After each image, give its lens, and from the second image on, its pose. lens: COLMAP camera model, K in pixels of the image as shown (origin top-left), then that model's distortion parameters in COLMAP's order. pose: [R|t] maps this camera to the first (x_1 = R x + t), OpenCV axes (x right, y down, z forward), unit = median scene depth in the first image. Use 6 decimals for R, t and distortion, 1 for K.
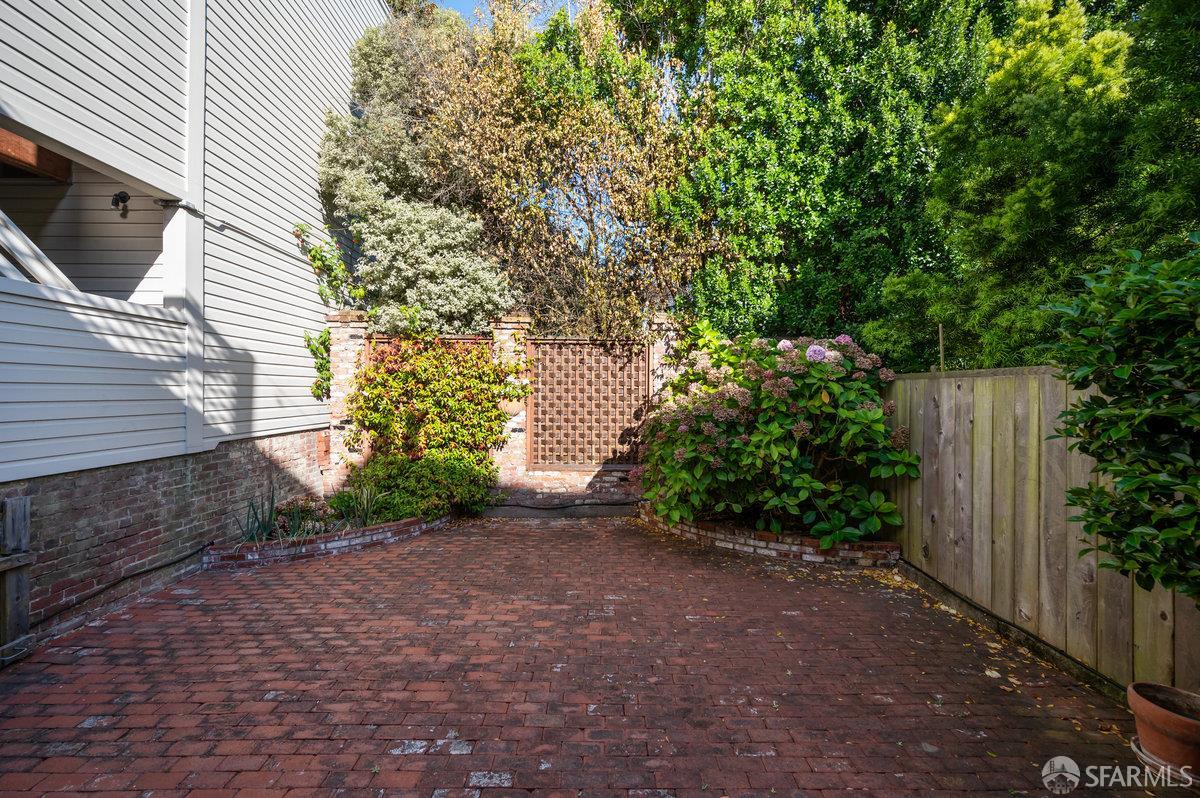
lens RADIAL K [[497.2, 0, 599.2], [0, 497.2, 391.3], [0, 0, 1]] dist [0.002151, -0.000213]
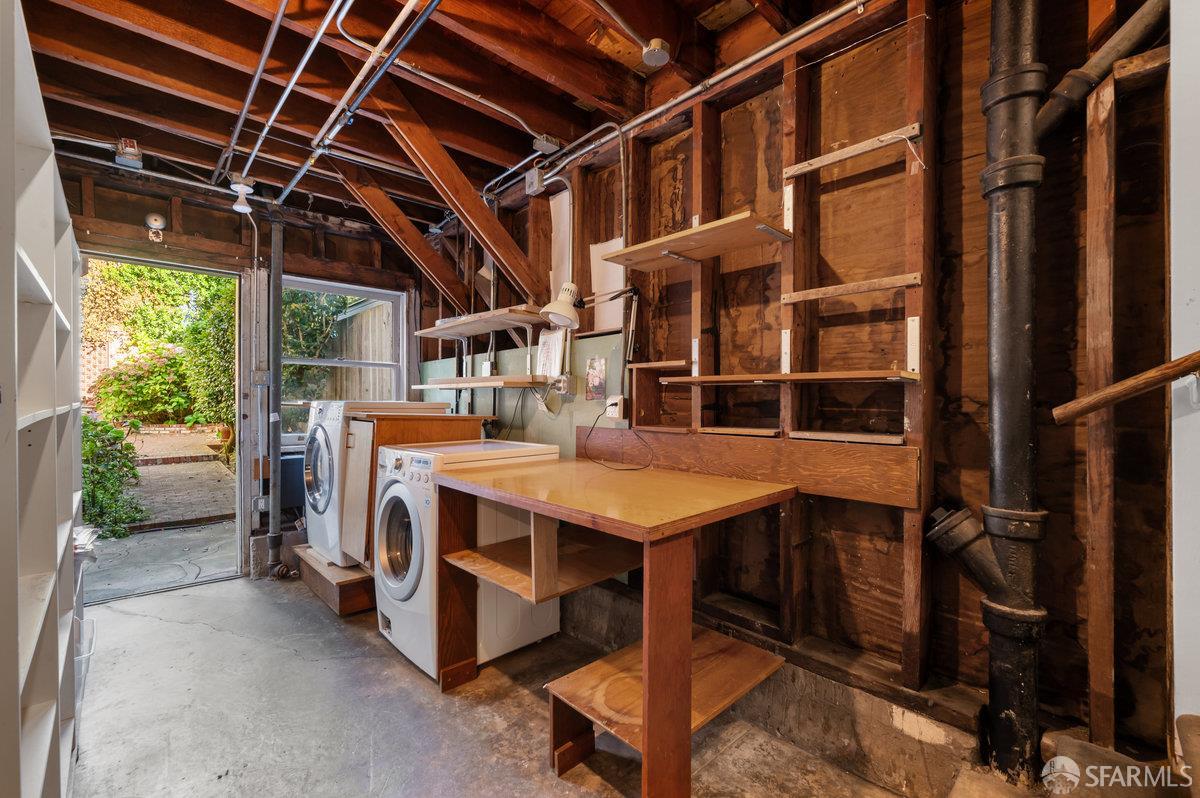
lens RADIAL K [[493.2, 0, 574.1], [0, 493.2, 401.2], [0, 0, 1]] dist [0.000825, 0.000038]
pose [[0.755787, -0.007766, 0.654771, 0.231274], [0.000009, 0.999930, 0.011850, 0.124009], [-0.654817, -0.008950, 0.755734, -1.788945]]
